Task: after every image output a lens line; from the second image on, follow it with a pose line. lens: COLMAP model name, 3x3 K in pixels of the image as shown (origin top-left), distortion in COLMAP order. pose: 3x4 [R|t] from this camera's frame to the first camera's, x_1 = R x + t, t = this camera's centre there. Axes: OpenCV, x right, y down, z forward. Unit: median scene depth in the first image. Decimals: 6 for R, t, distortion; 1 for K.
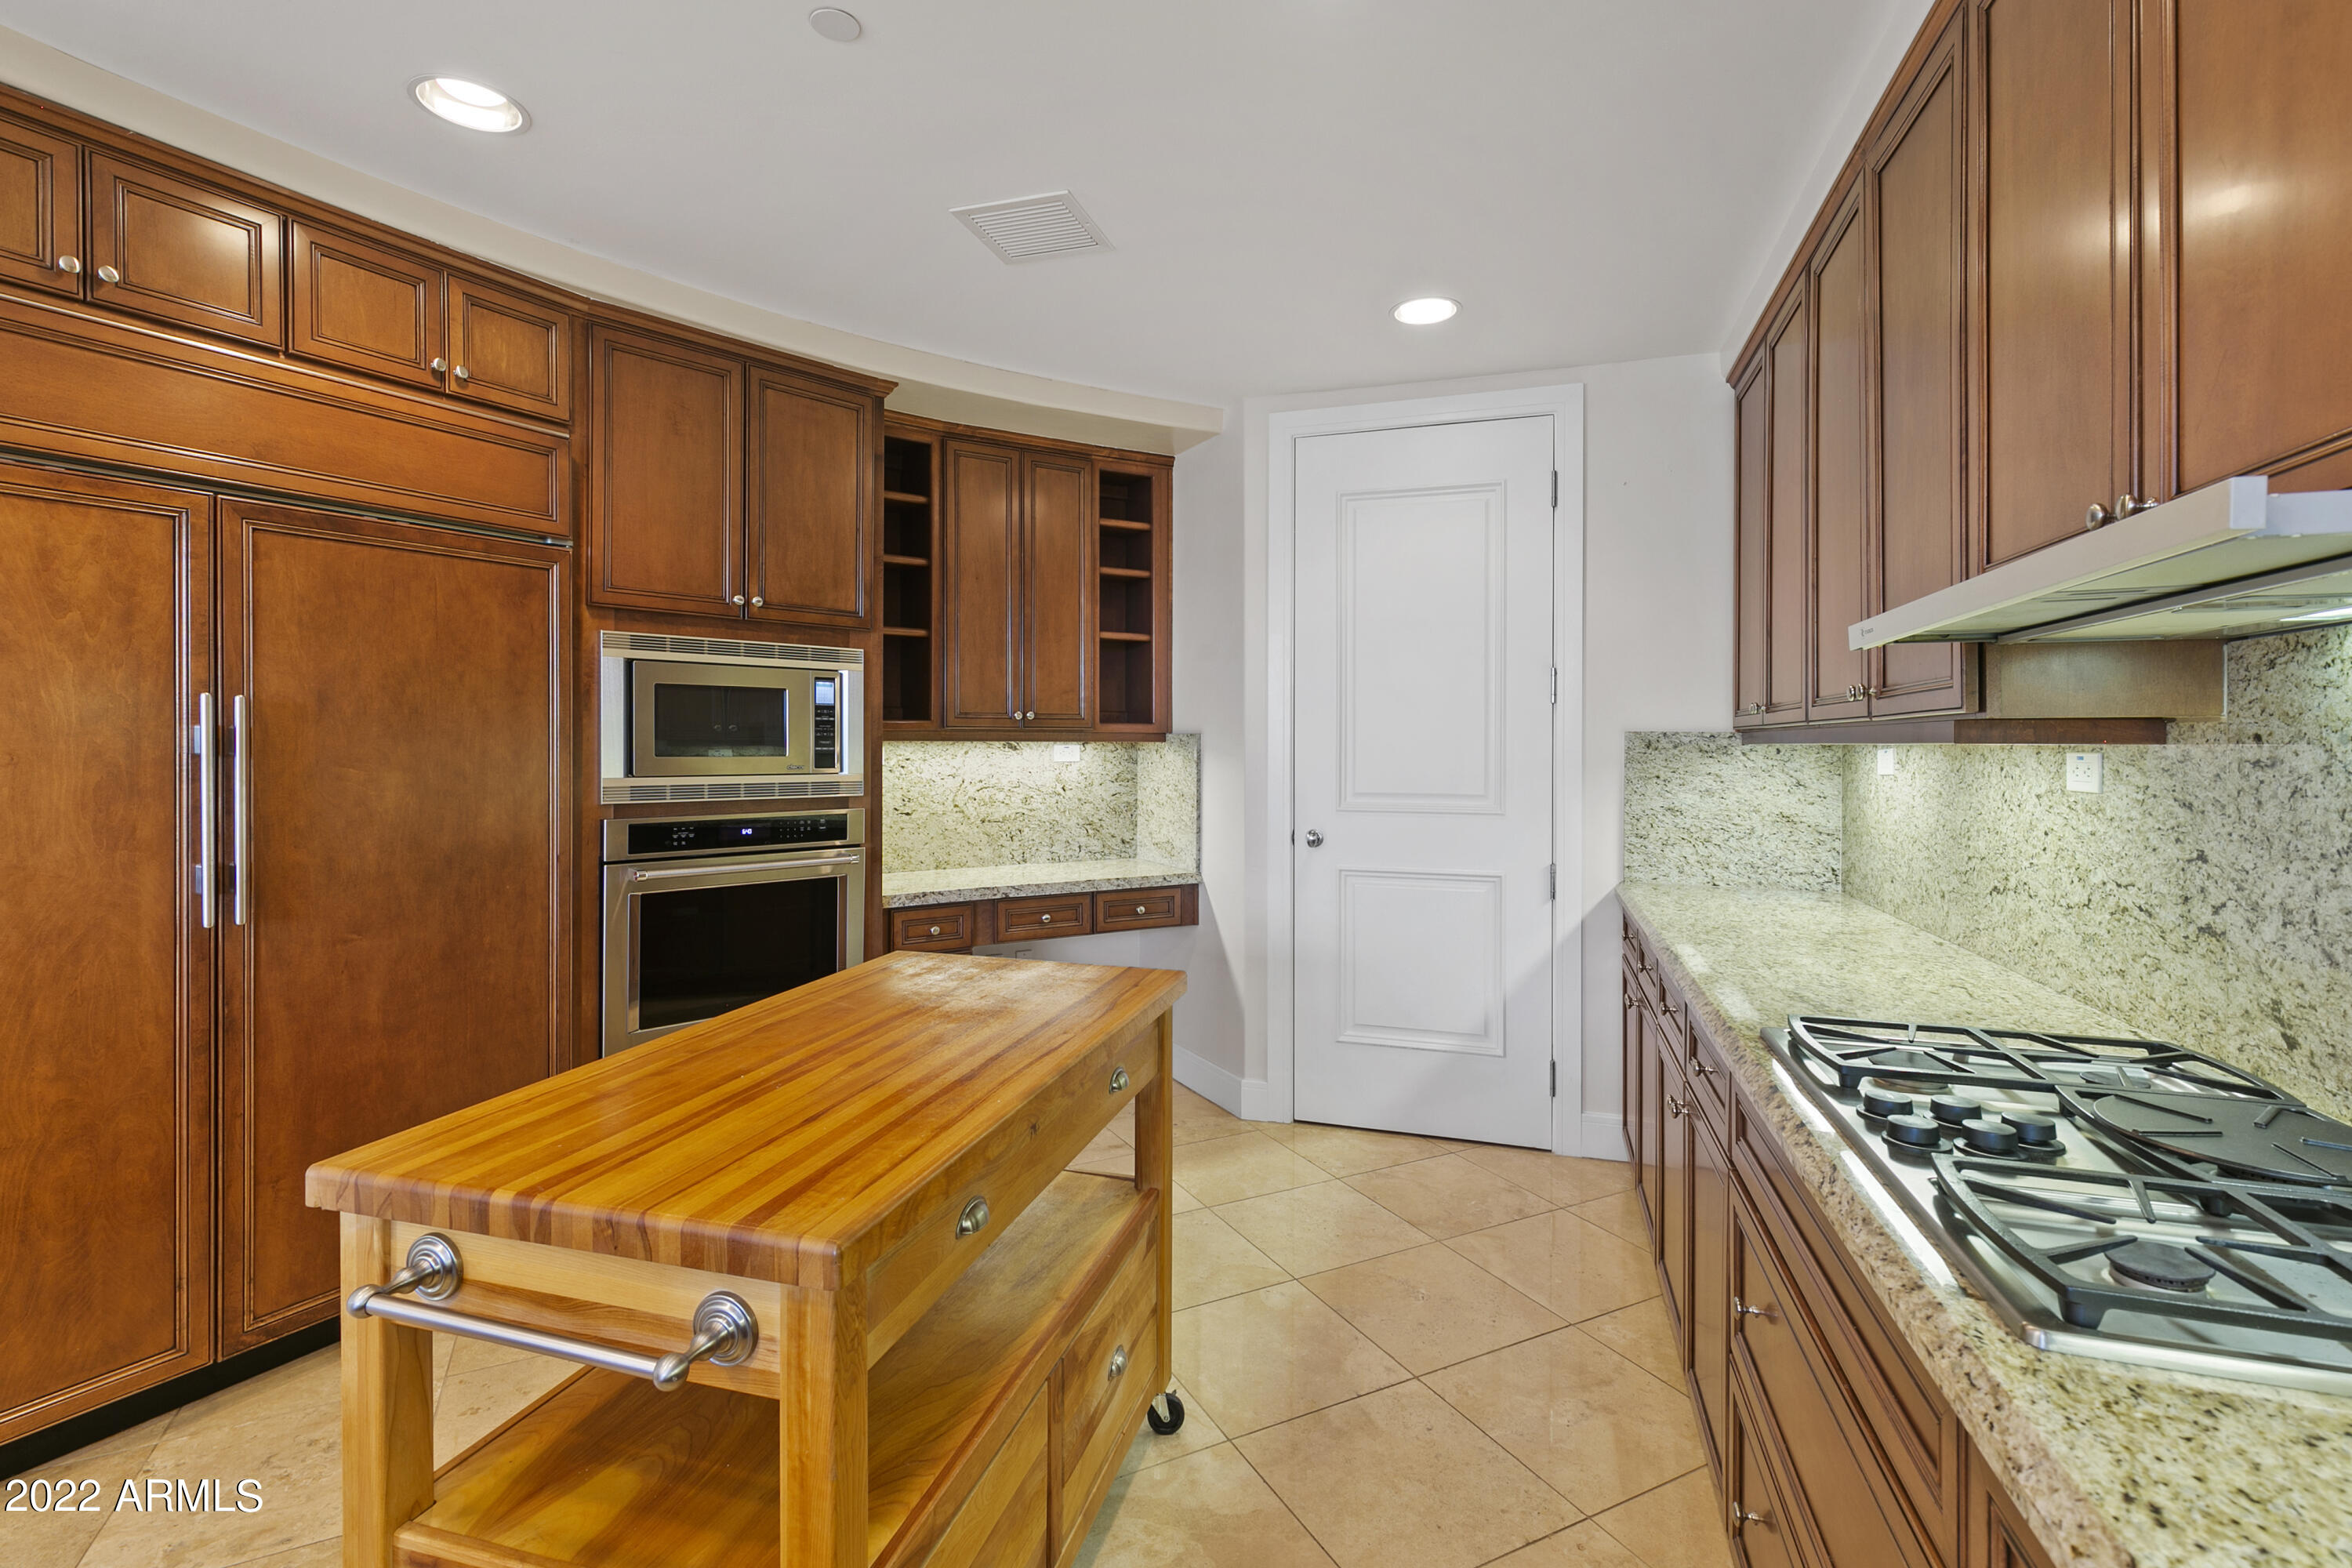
lens RADIAL K [[1077.7, 0, 1171.1], [0, 1077.7, 750.2], [0, 0, 1]] dist [0.001512, 0.000463]
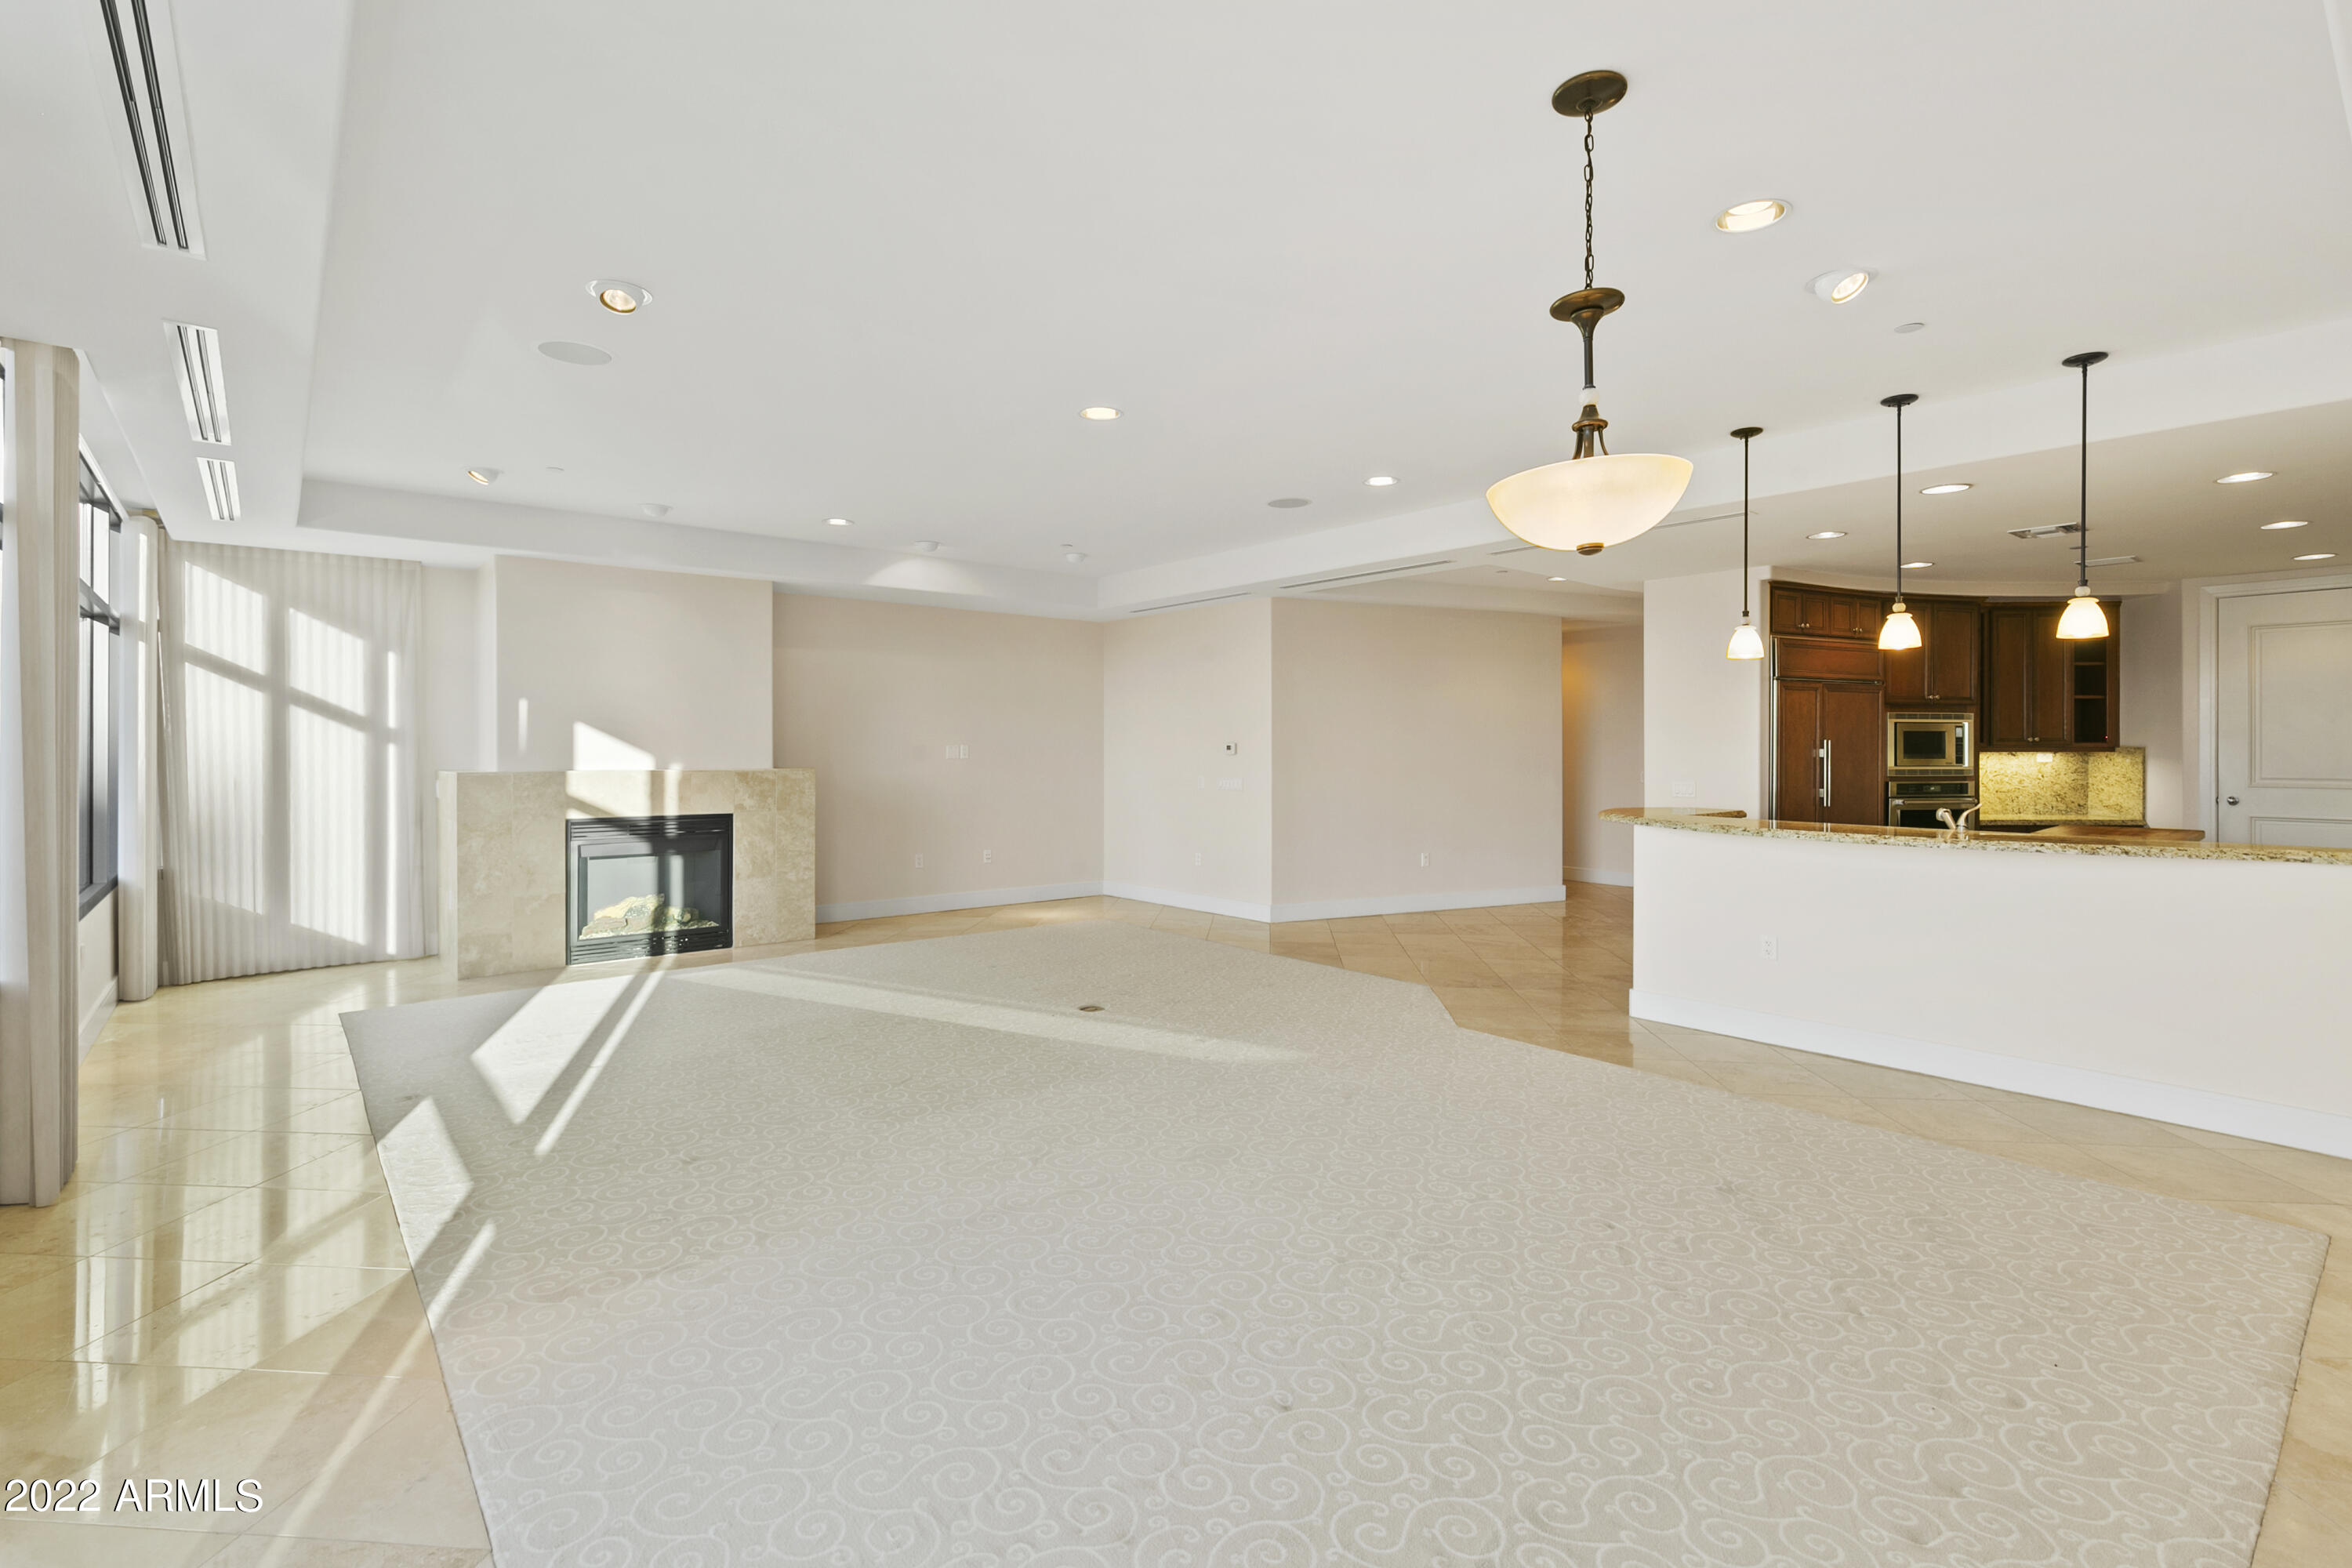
lens RADIAL K [[1077.7, 0, 1171.1], [0, 1077.7, 750.2], [0, 0, 1]] dist [0.001512, 0.000463]
pose [[0.847928, -0.003143, -0.530101, -0.549188], [0.000076, 0.999983, -0.005807, 0.000415], [0.530111, 0.004884, 0.847914, -2.007625]]
